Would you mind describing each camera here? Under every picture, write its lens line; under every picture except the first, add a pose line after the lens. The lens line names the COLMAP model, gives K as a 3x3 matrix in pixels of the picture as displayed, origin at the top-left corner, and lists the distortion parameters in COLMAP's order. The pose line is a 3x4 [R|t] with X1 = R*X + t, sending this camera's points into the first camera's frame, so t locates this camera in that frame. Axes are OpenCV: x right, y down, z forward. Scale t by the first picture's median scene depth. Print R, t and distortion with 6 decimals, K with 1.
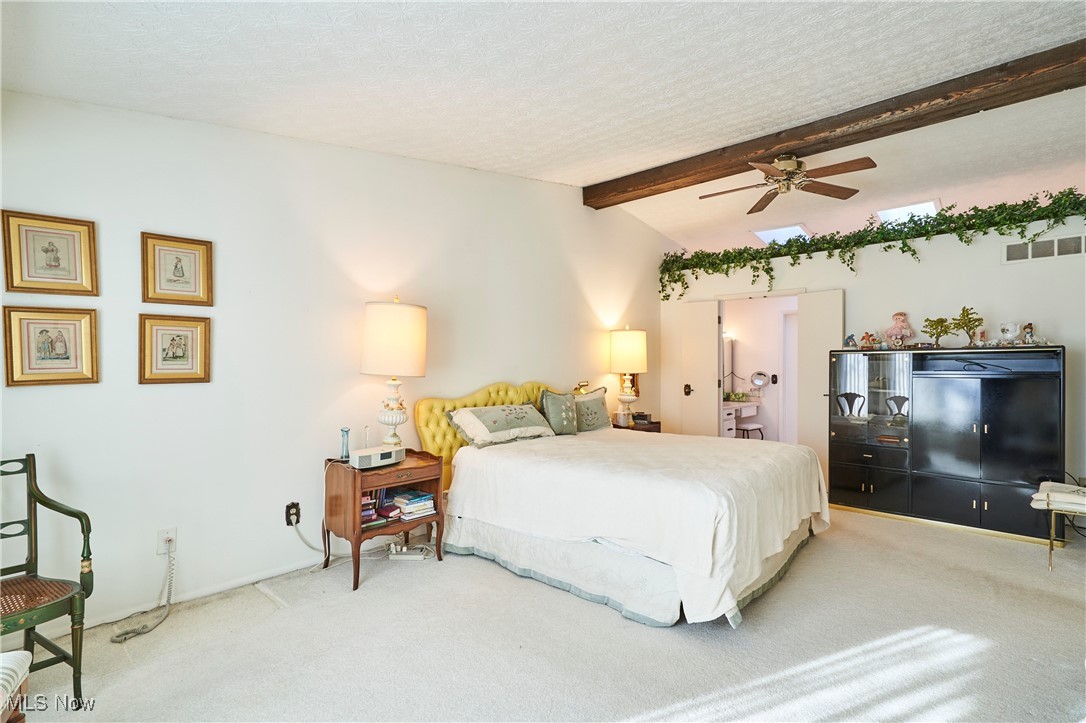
lens RADIAL K [[506.2, 0, 544.8], [0, 506.2, 365.0], [0, 0, 1]] dist [-0.003987, -0.000490]
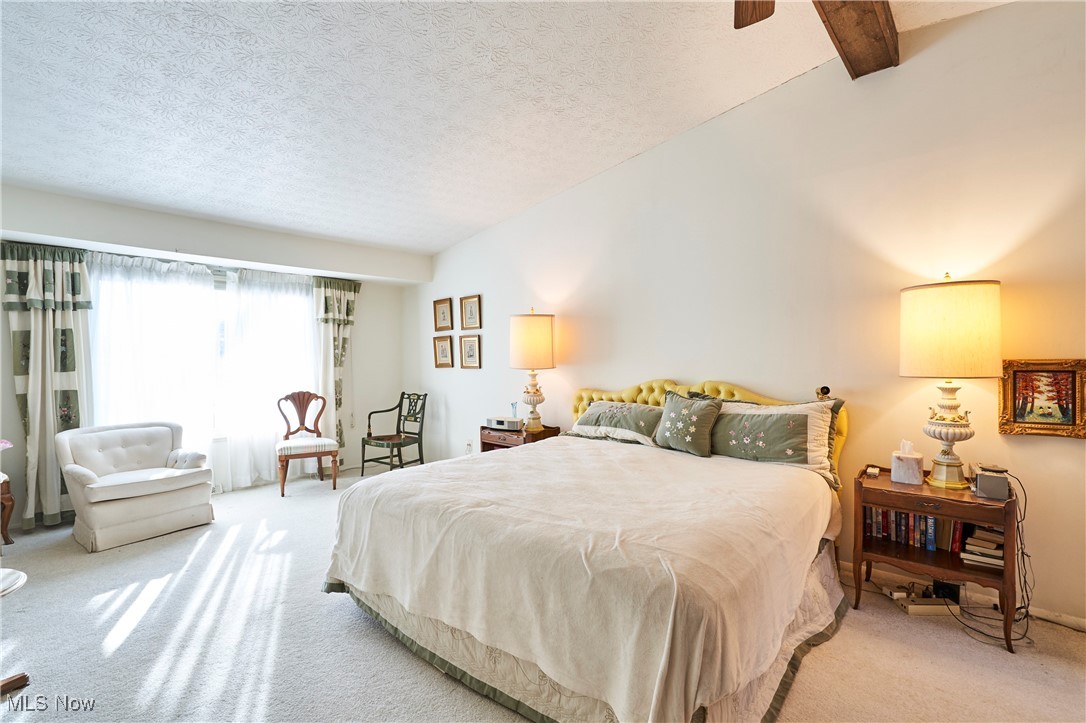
lens RADIAL K [[506.2, 0, 544.8], [0, 506.2, 365.0], [0, 0, 1]] dist [-0.003987, -0.000490]
pose [[0.023366, 0.015676, -0.999604, 1.152324], [0.002419, 0.999873, 0.015737, -0.009358], [0.999724, -0.002785, 0.023326, 1.107438]]
